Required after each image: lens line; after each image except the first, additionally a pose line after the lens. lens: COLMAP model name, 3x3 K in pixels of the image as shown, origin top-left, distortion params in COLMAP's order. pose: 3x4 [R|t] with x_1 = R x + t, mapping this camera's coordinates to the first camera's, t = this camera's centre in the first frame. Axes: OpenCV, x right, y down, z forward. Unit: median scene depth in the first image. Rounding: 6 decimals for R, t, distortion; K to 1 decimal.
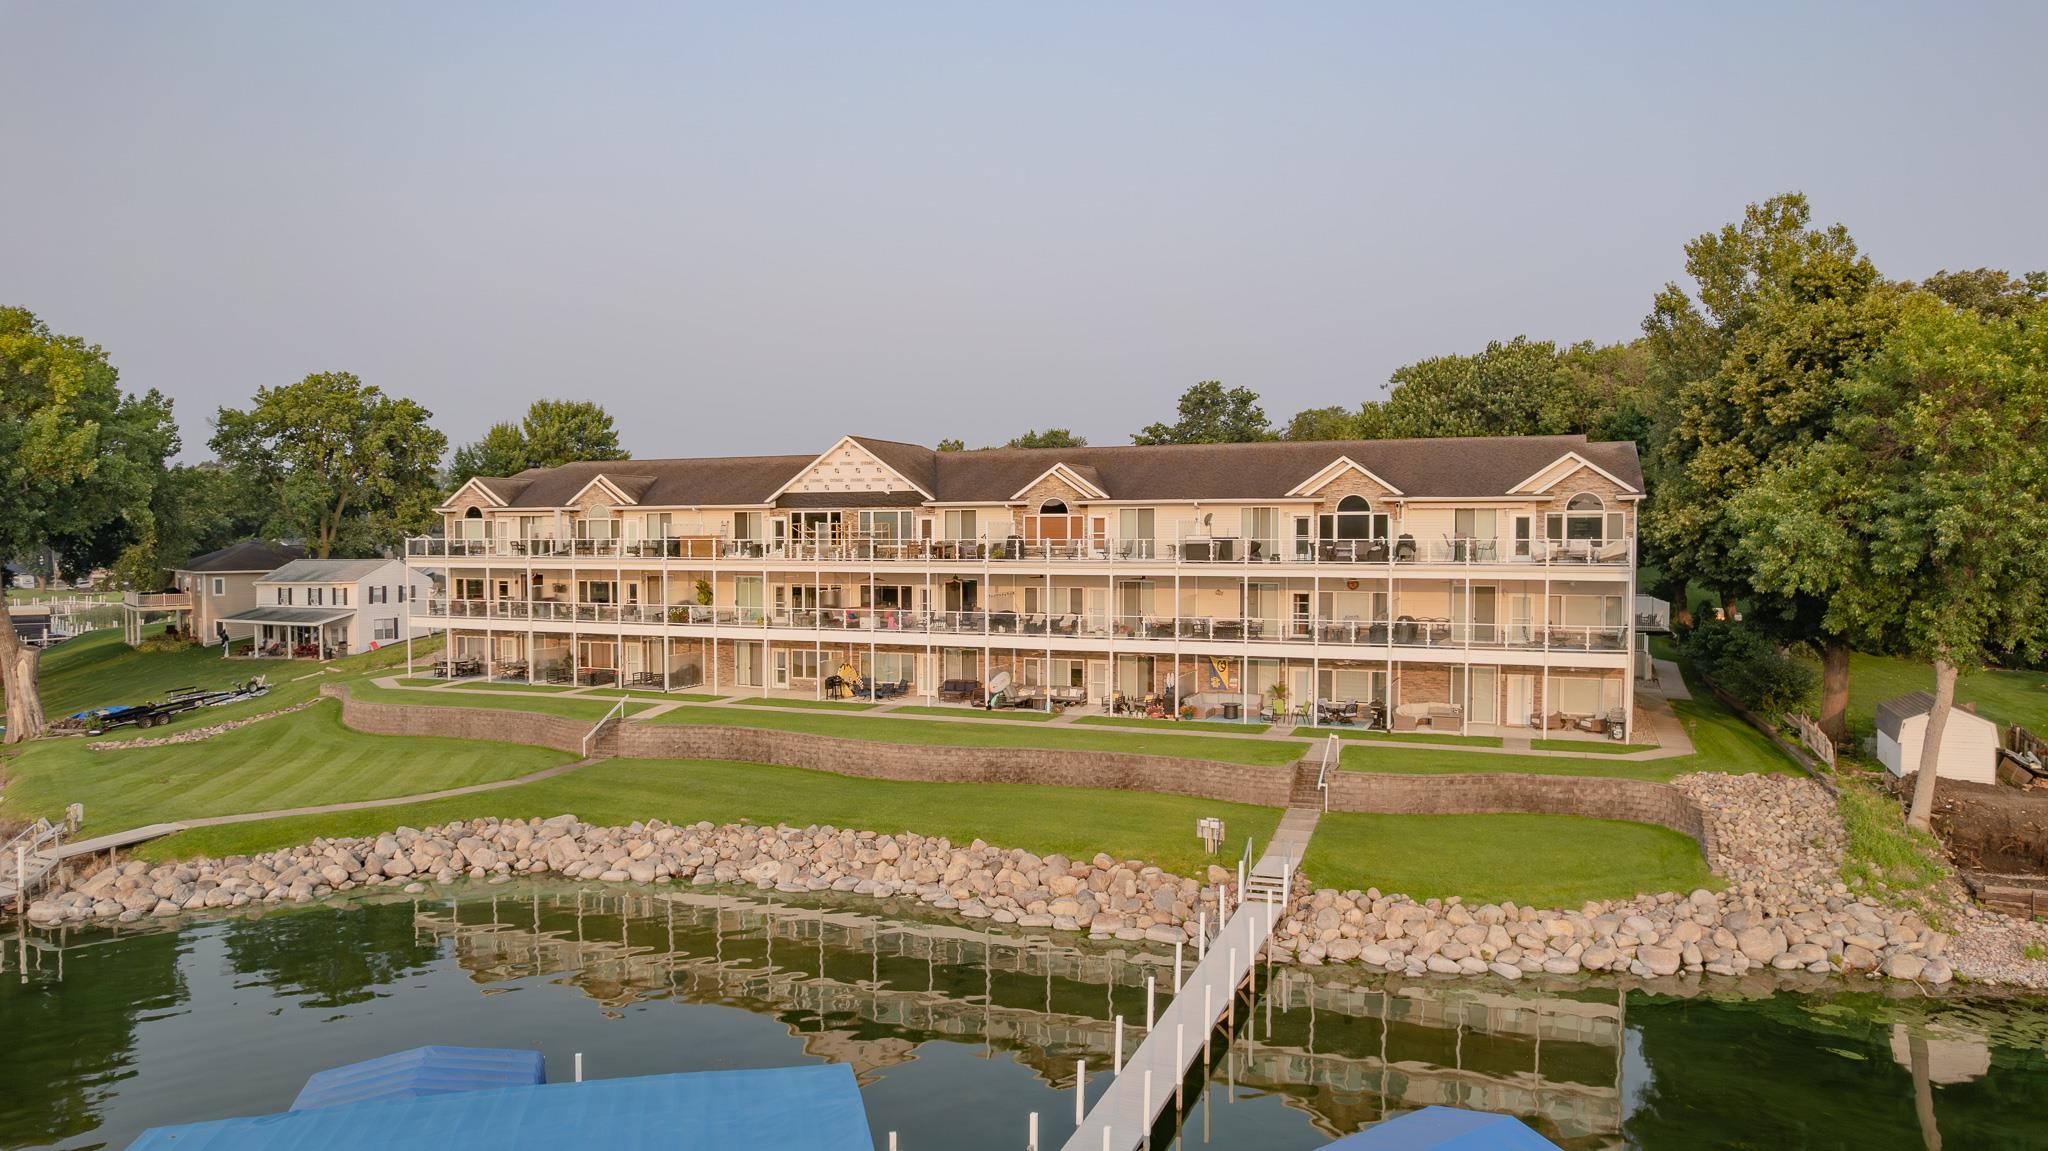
lens RADIAL K [[1307.7, 0, 1033.5], [0, 1307.7, 573.4], [0, 0, 1]] dist [-0.057142, 0.040480]
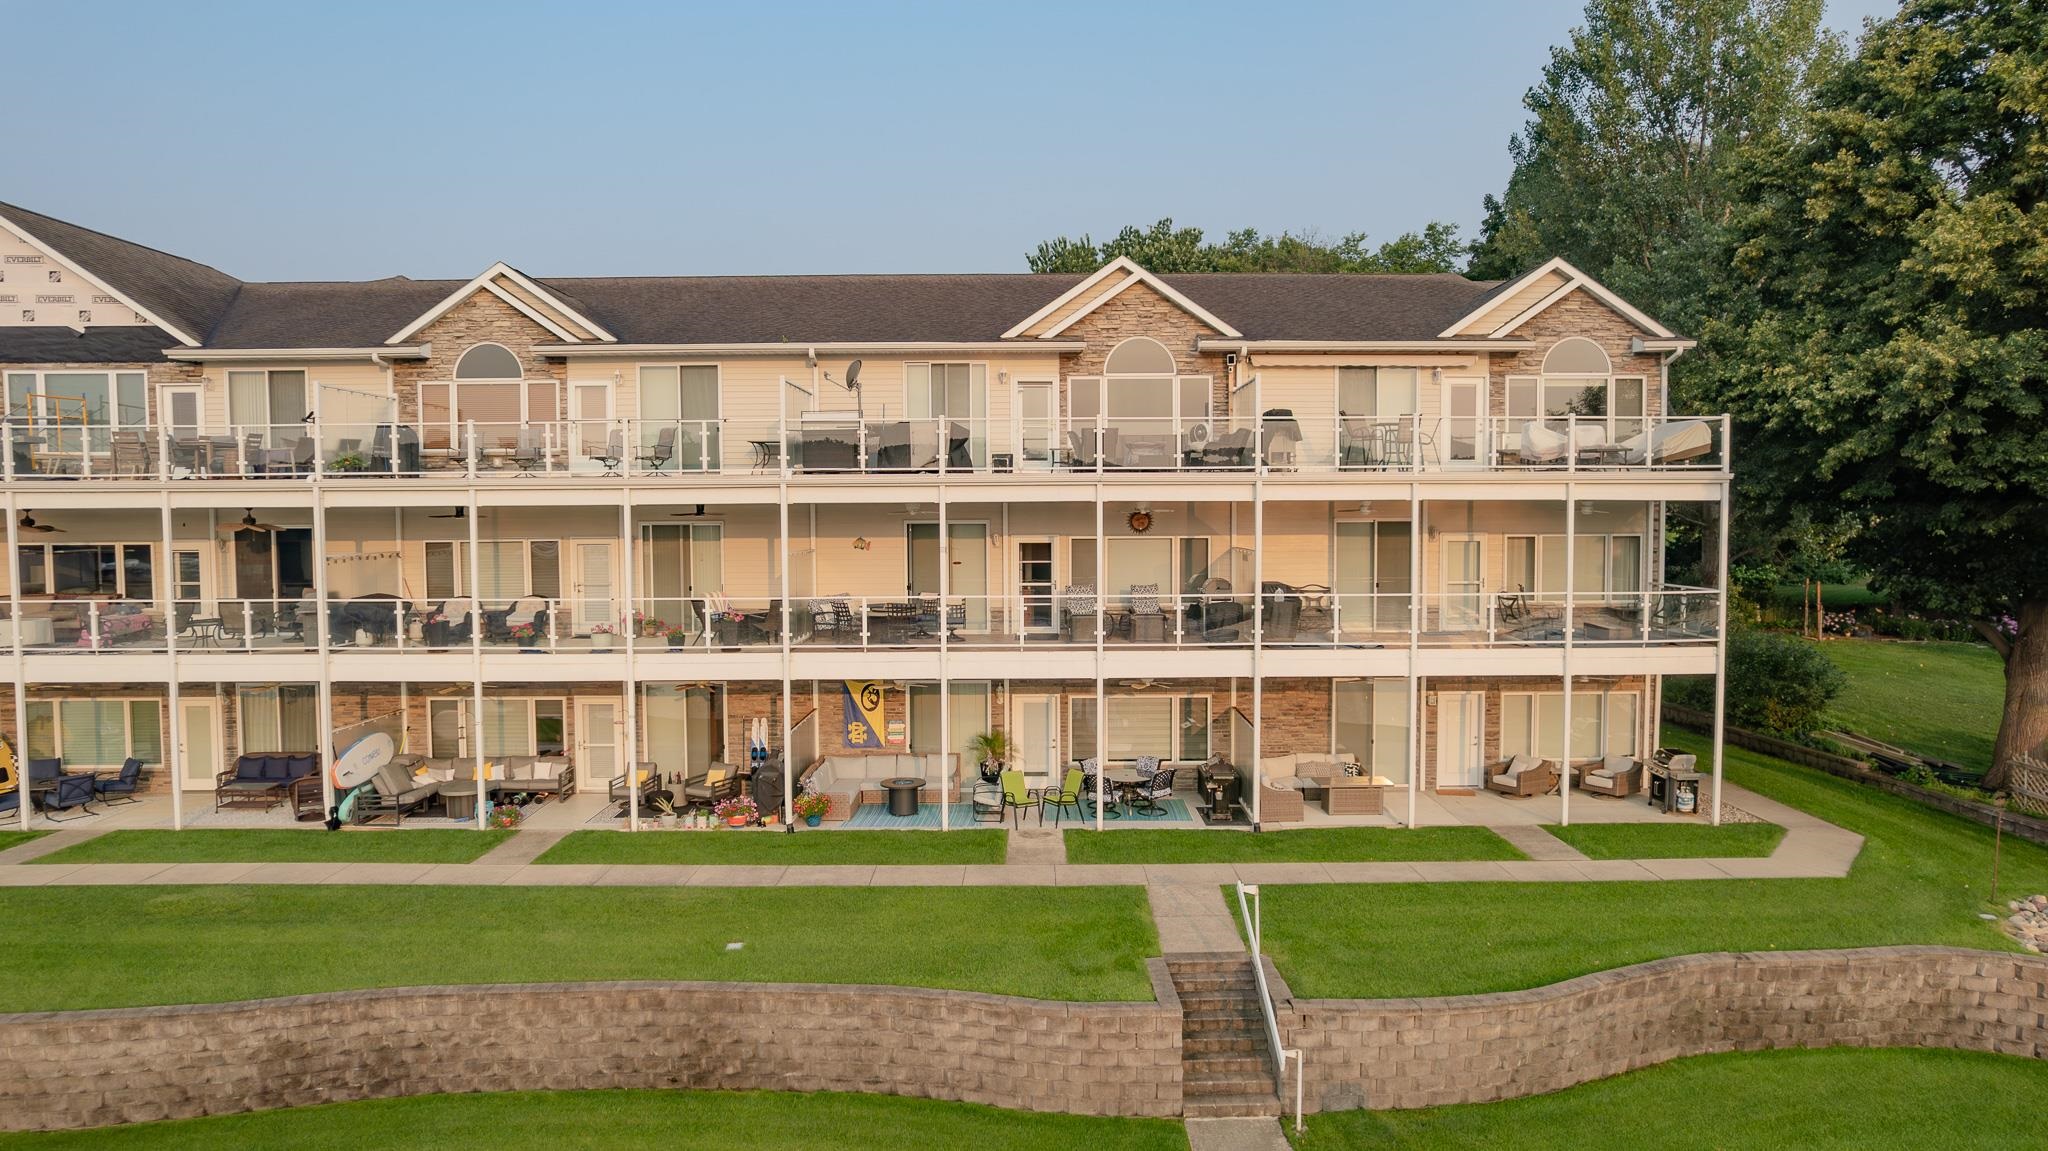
lens RADIAL K [[1307.7, 0, 1031.7], [0, 1307.7, 579.3], [0, 0, 1]] dist [-0.057142, 0.040480]
pose [[0.926741, -0.022099, 0.375050, 0.021400], [0.015855, 0.999680, 0.019725, 0.019403], [-0.375366, -0.012334, 0.926795, 0.545884]]
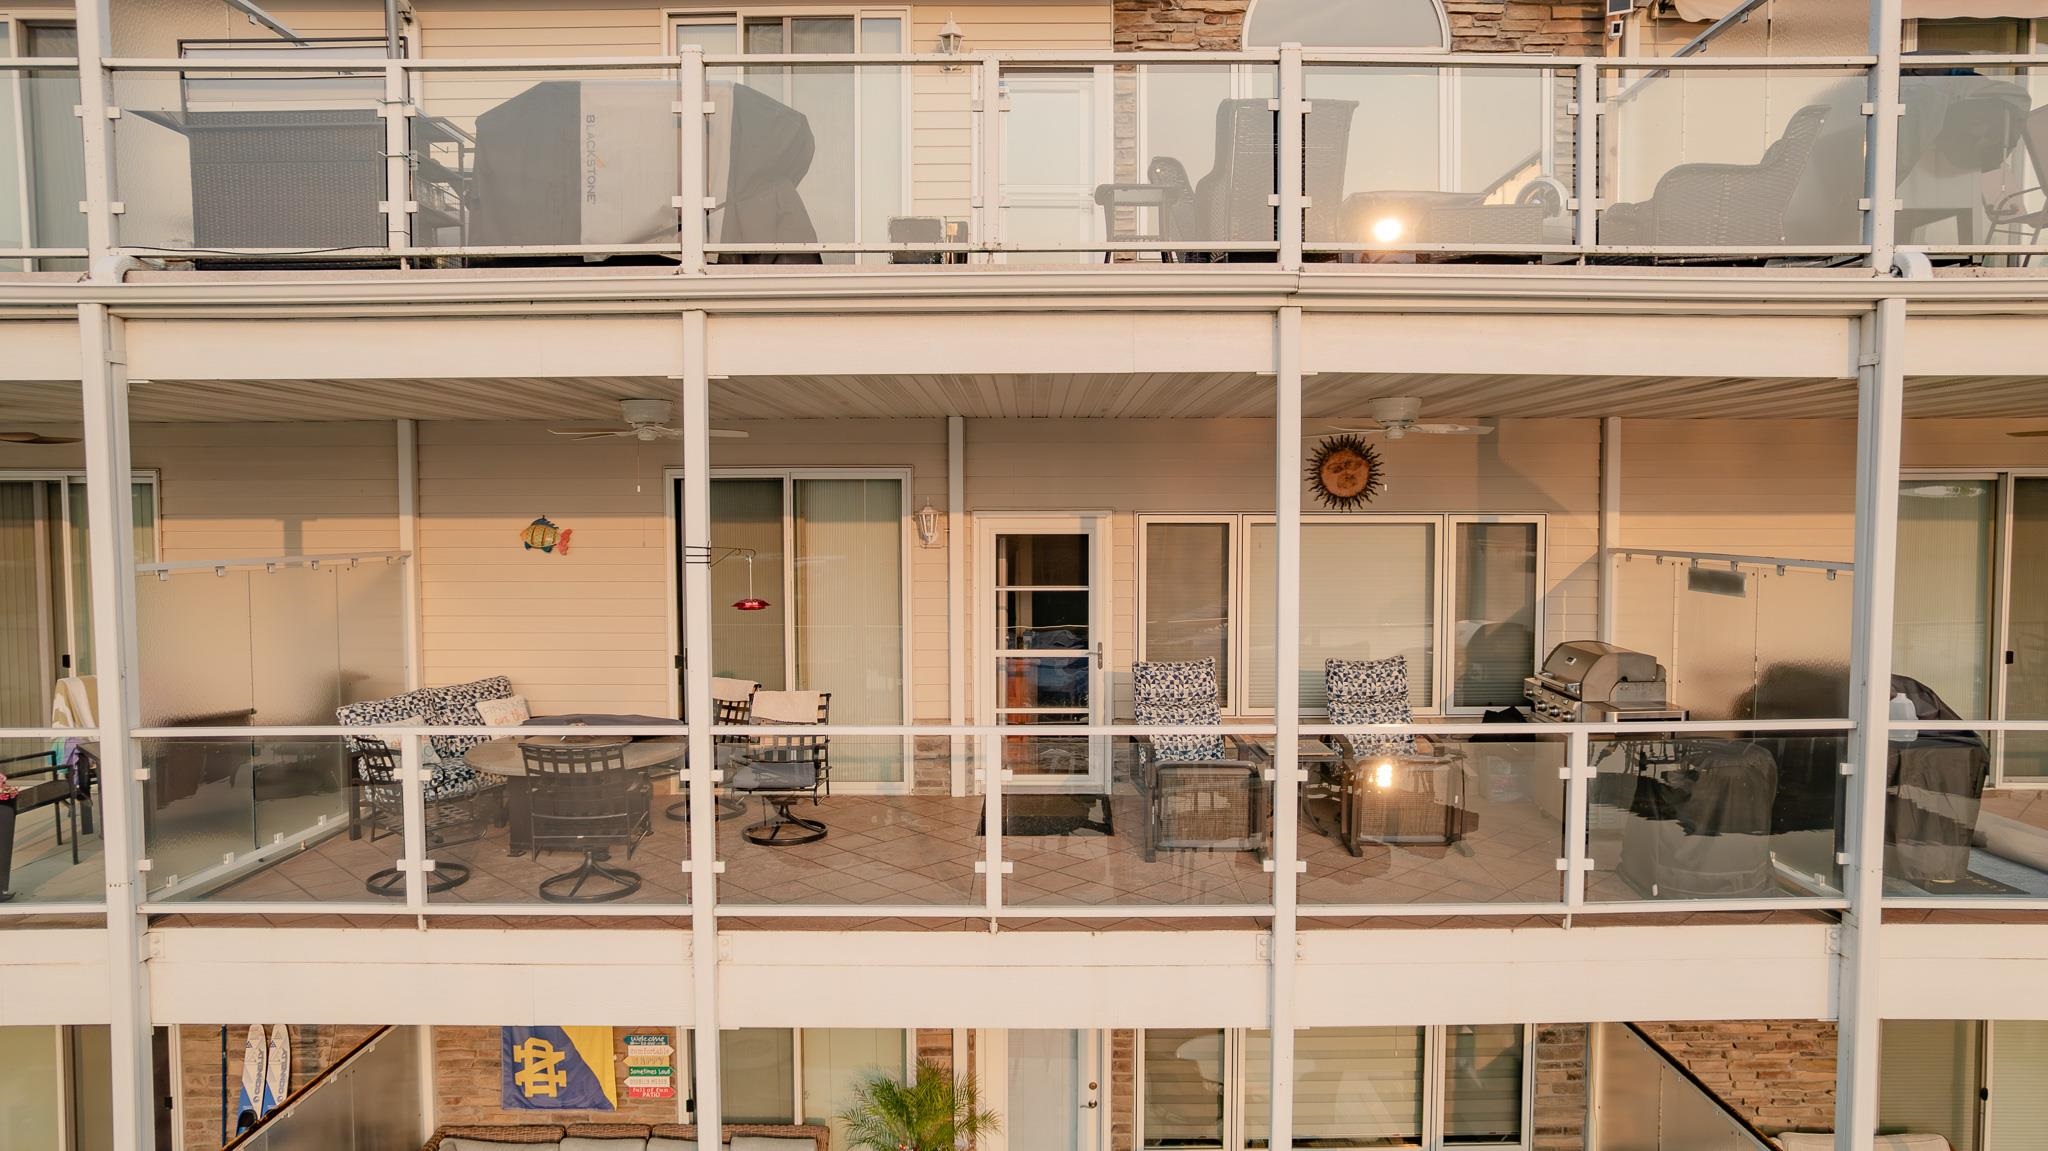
lens RADIAL K [[1307.7, 0, 1024.3], [0, 1307.7, 566.2], [0, 0, 1]] dist [-0.057142, 0.040480]
pose [[0.928749, -0.020451, 0.370144, 0.139389], [0.015146, 0.999737, 0.017232, 0.016858], [-0.370399, -0.010398, 0.928814, 0.837370]]
